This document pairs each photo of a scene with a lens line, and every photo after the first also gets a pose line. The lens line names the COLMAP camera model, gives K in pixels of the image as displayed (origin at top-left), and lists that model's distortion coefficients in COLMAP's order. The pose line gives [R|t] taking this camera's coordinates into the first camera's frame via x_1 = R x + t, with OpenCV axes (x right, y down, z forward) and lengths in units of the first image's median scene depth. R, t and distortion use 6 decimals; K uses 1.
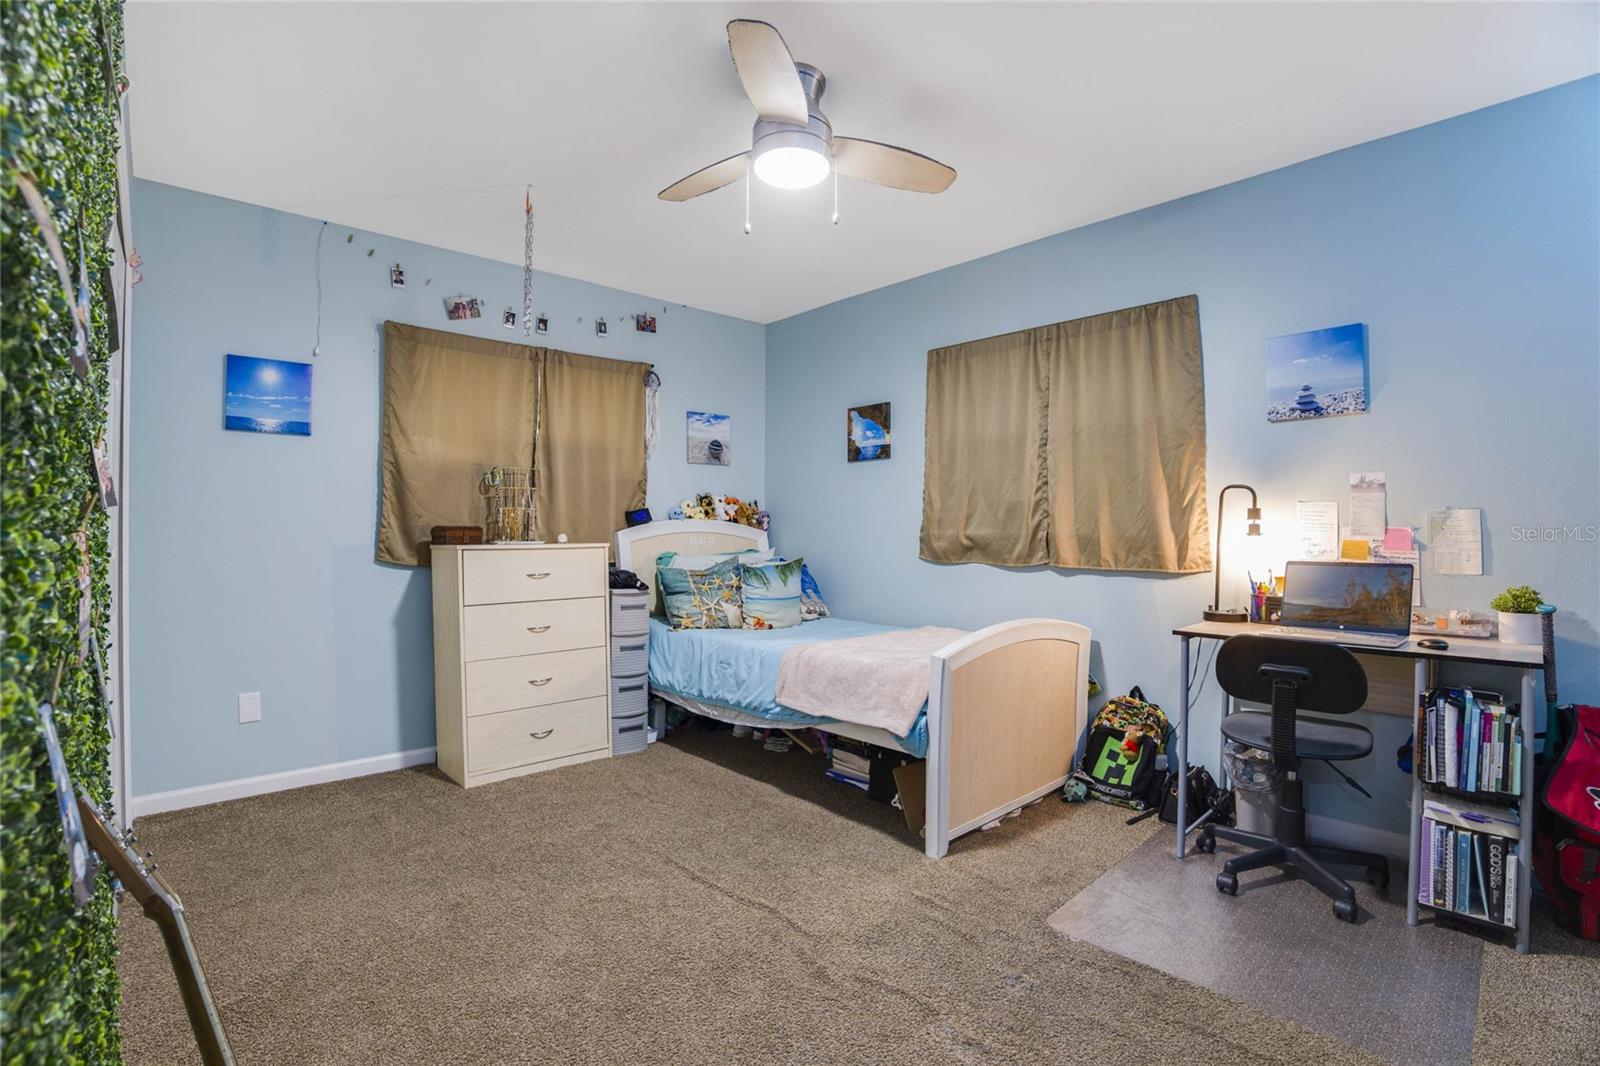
lens RADIAL K [[726.0, 0, 800.0], [0, 726.0, 533.0], [0, 0, 1]] dist [-0.062476, 0.019080]
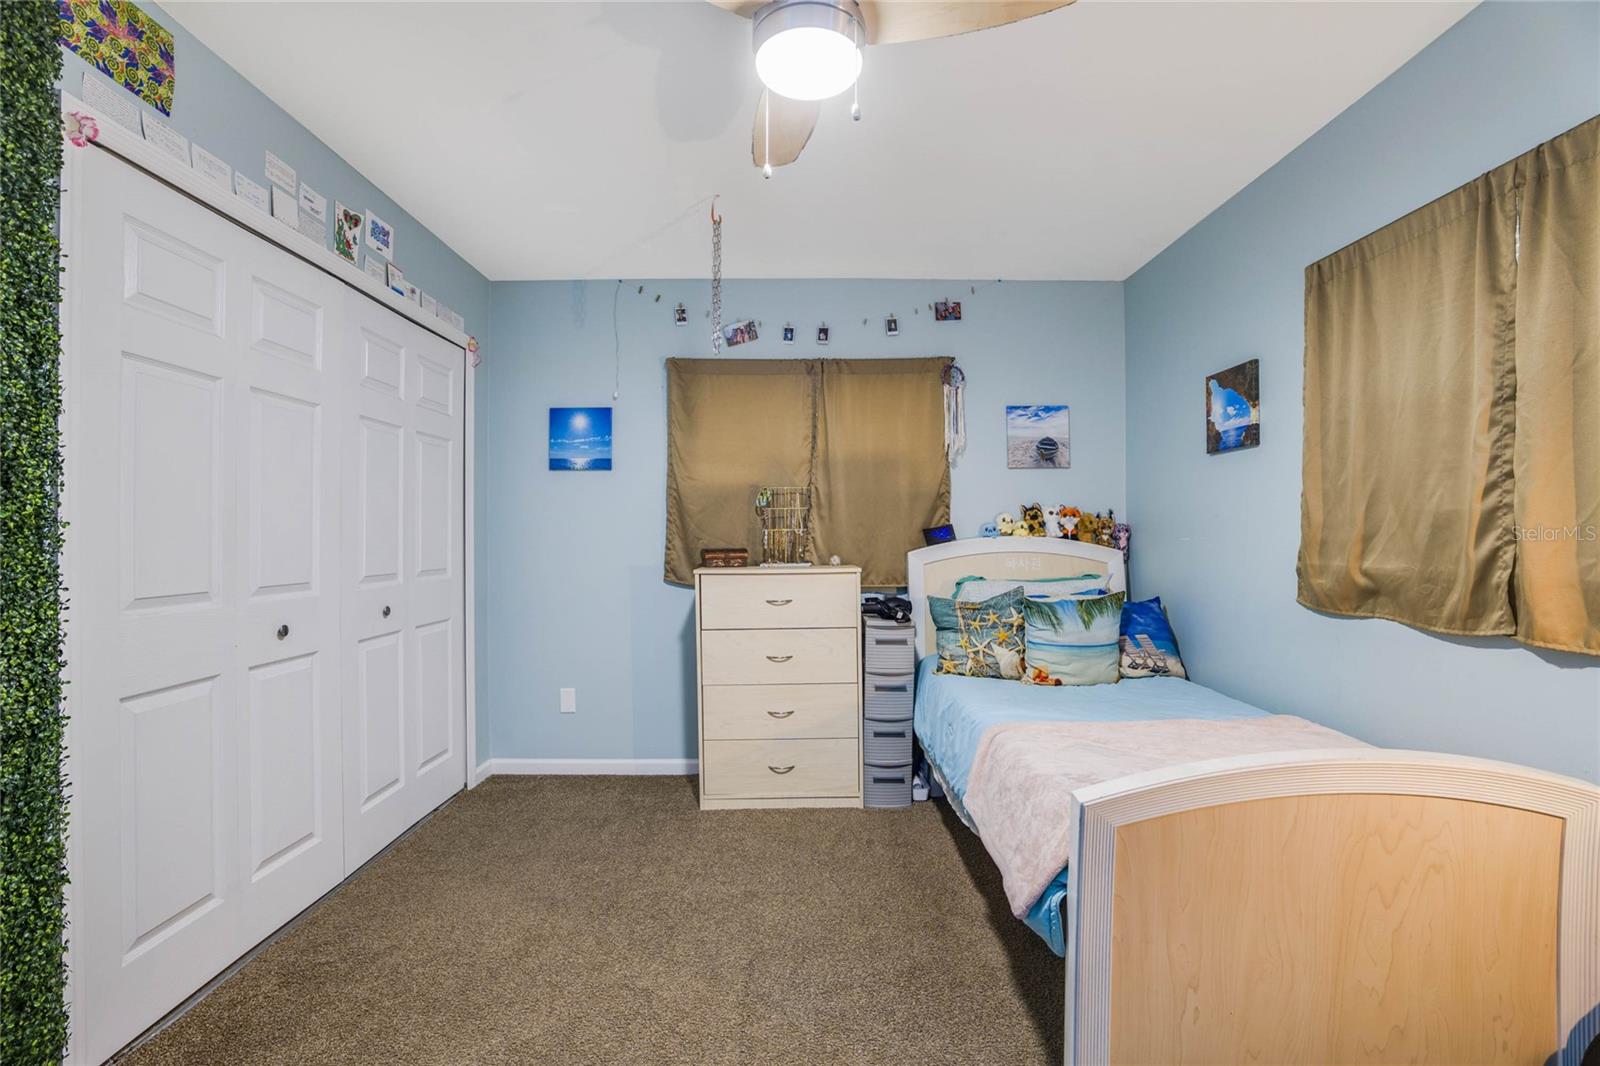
lens RADIAL K [[726.0, 0, 800.0], [0, 726.0, 533.0], [0, 0, 1]] dist [-0.062476, 0.019080]
pose [[0.750708, -0.004329, -0.660620, 0.282642], [0.003625, 0.999990, -0.002433, -0.028470], [0.660624, -0.000568, 0.750717, 0.295341]]
